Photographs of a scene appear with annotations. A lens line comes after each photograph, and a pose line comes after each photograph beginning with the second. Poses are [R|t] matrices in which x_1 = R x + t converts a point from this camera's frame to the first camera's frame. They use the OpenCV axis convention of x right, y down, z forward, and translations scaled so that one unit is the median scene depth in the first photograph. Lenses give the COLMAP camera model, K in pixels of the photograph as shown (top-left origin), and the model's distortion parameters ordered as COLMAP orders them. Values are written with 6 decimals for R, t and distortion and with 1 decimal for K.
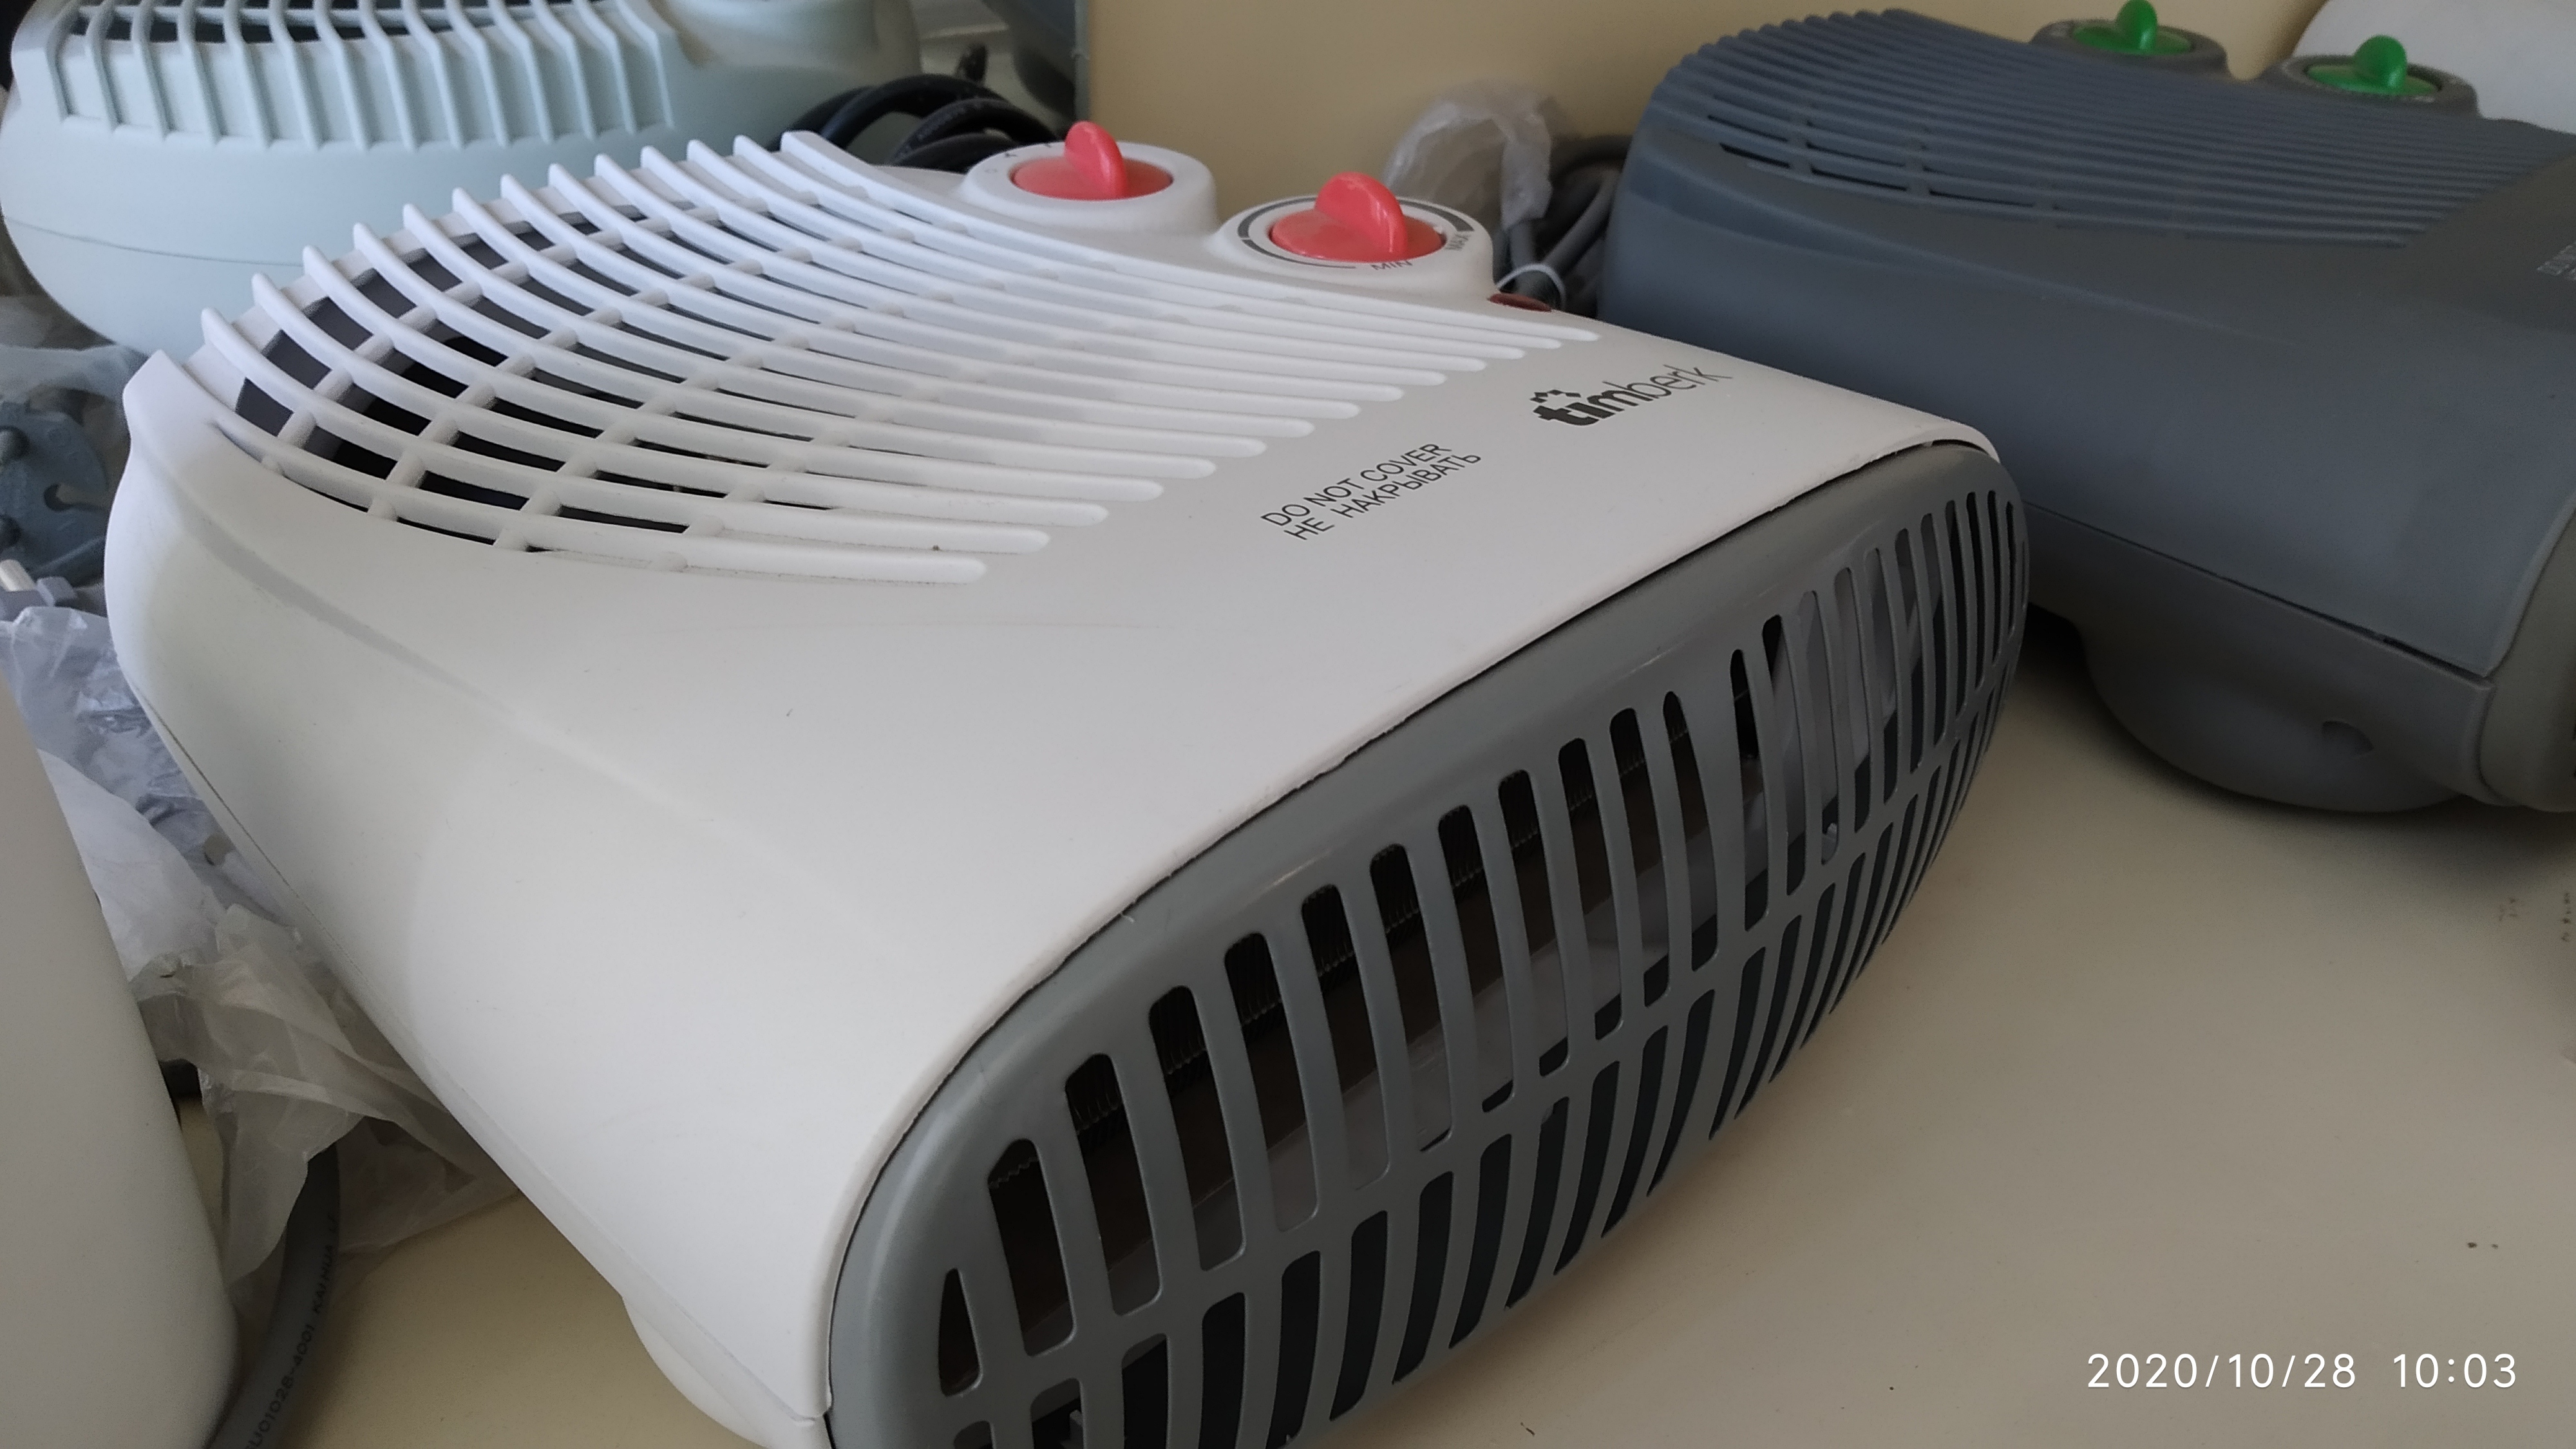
lens RADIAL K [[2085.9, 0, 1291.7], [0, 2085.9, 774.2], [0, 0, 1]] dist [0.072685, -0.177118]
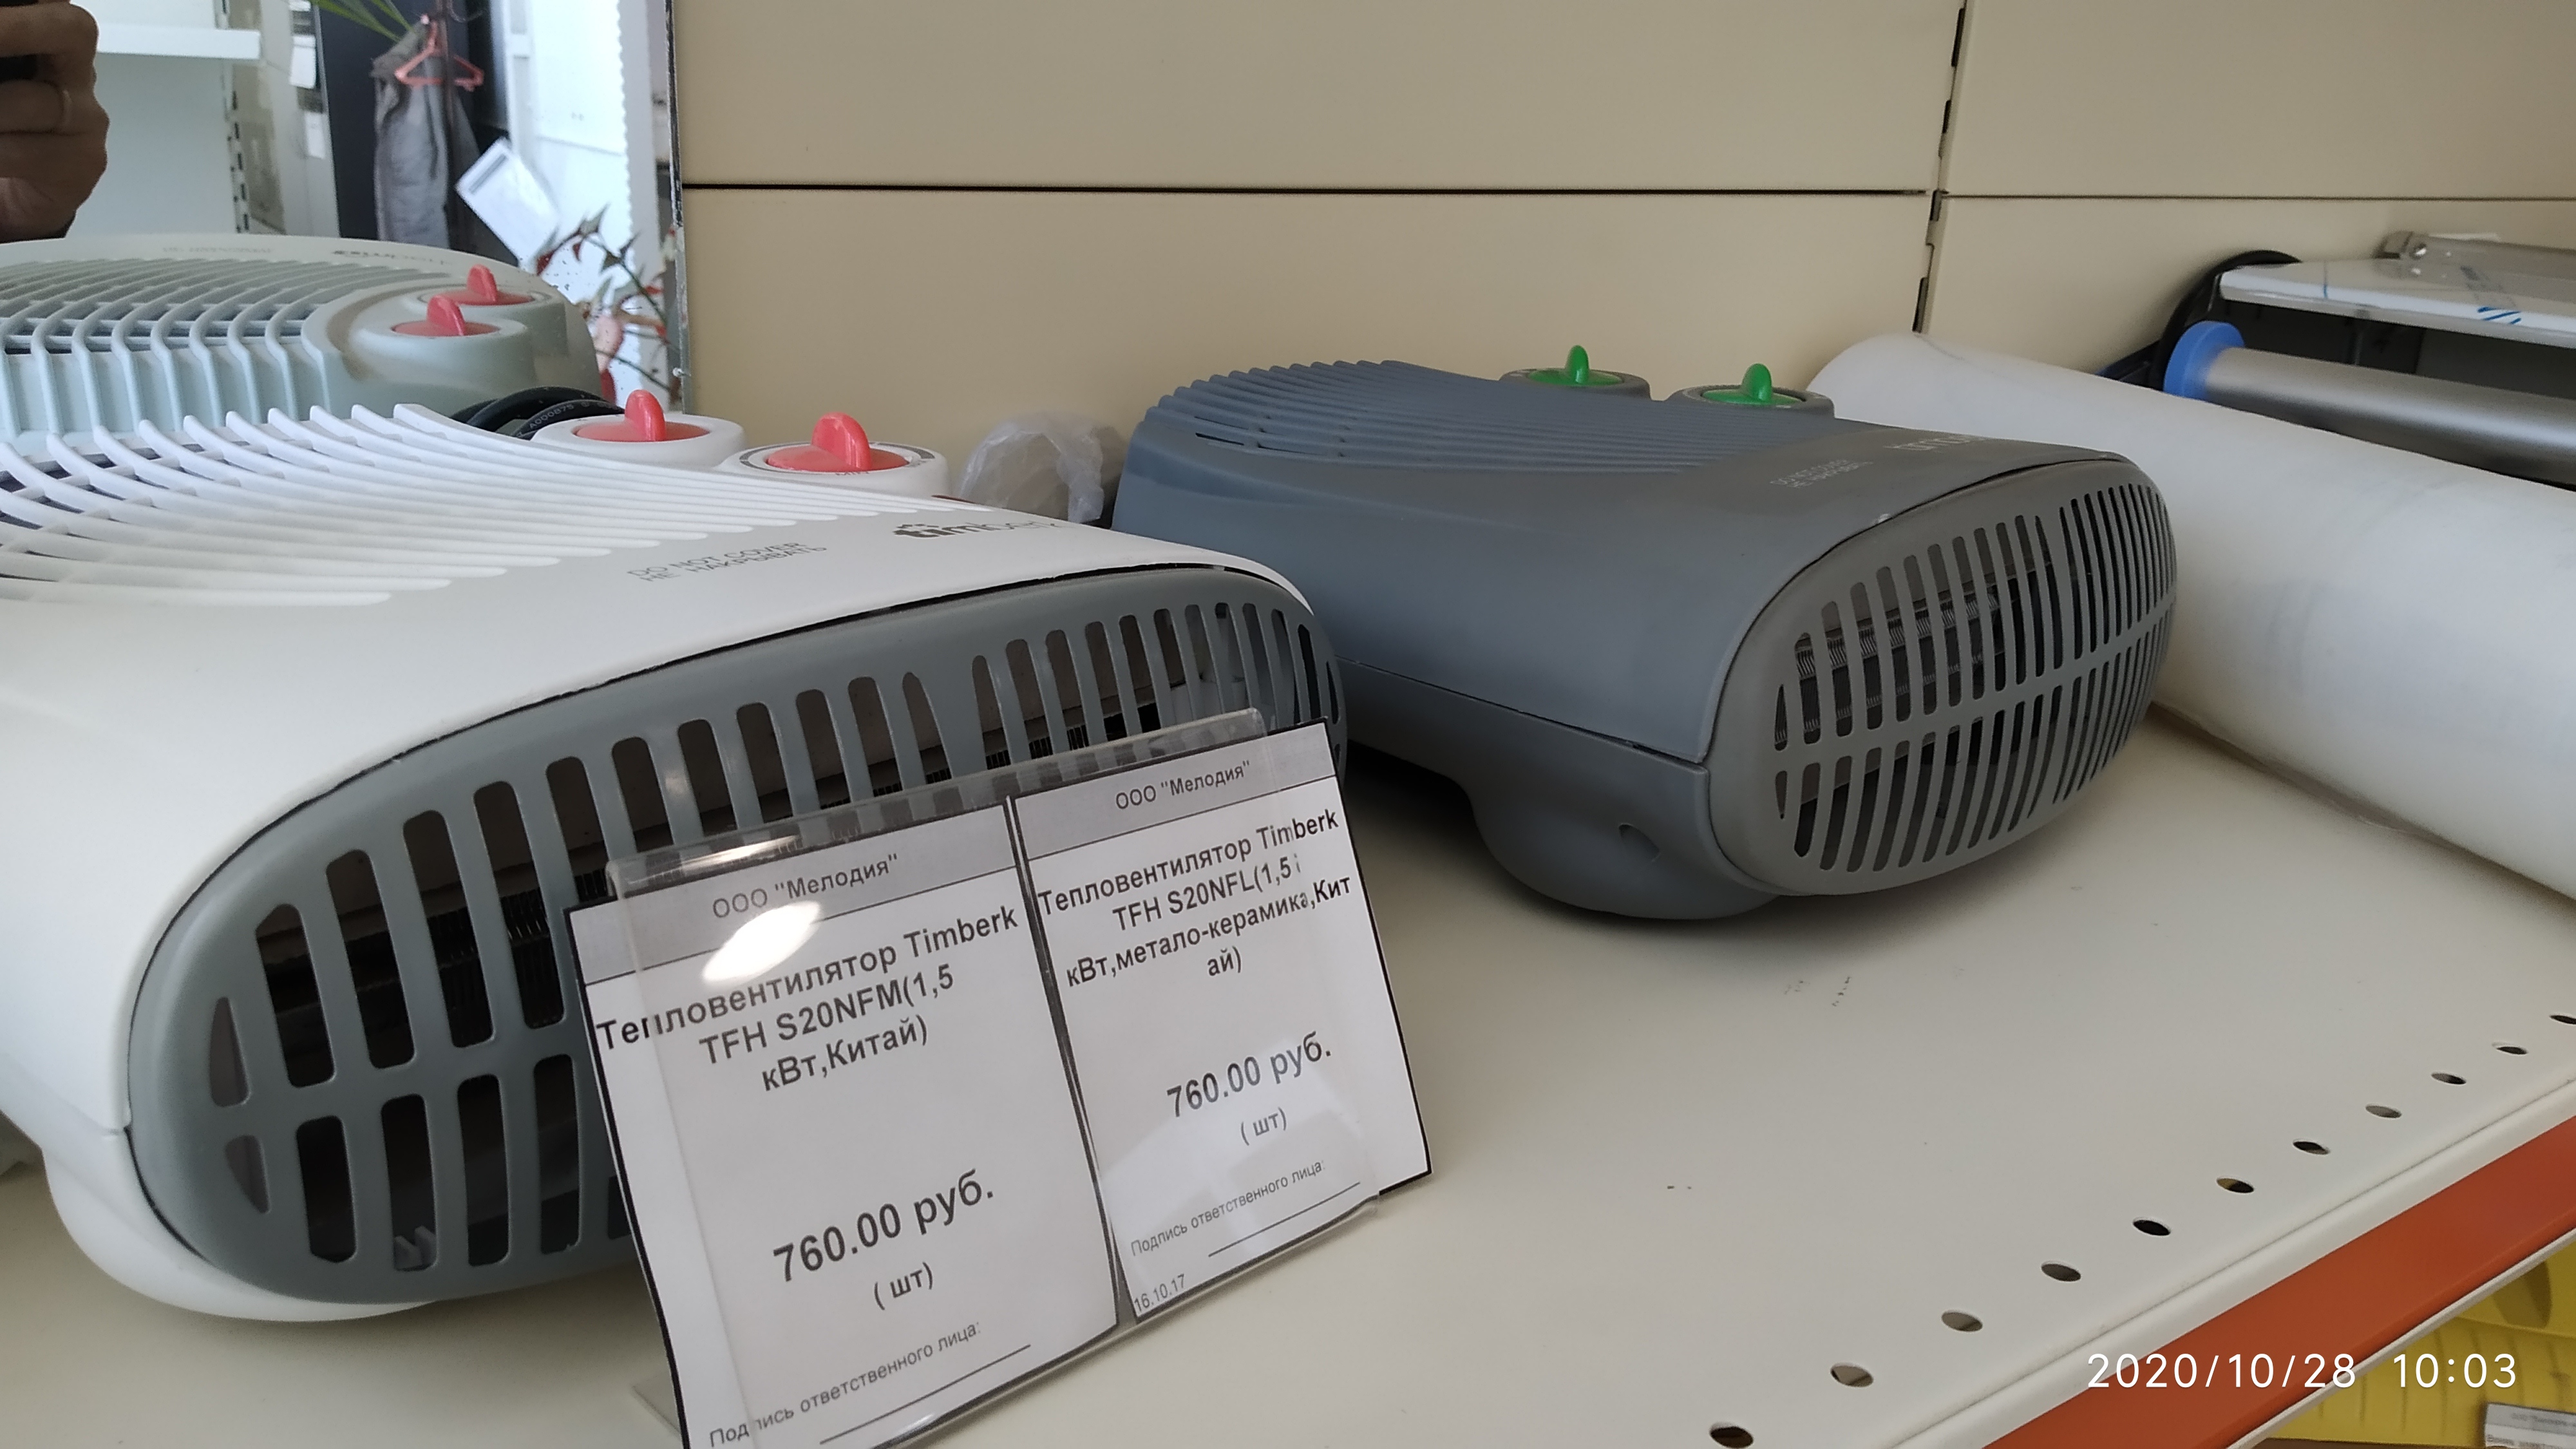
lens RADIAL K [[2085.9, 0, 1291.7], [0, 2085.9, 774.2], [0, 0, 1]] dist [0.072685, -0.177118]
pose [[0.998348, -0.010844, 0.056431, 0.253922], [0.023636, 0.972603, -0.231267, 0.244044], [-0.052377, 0.232218, 0.971252, -0.204126]]
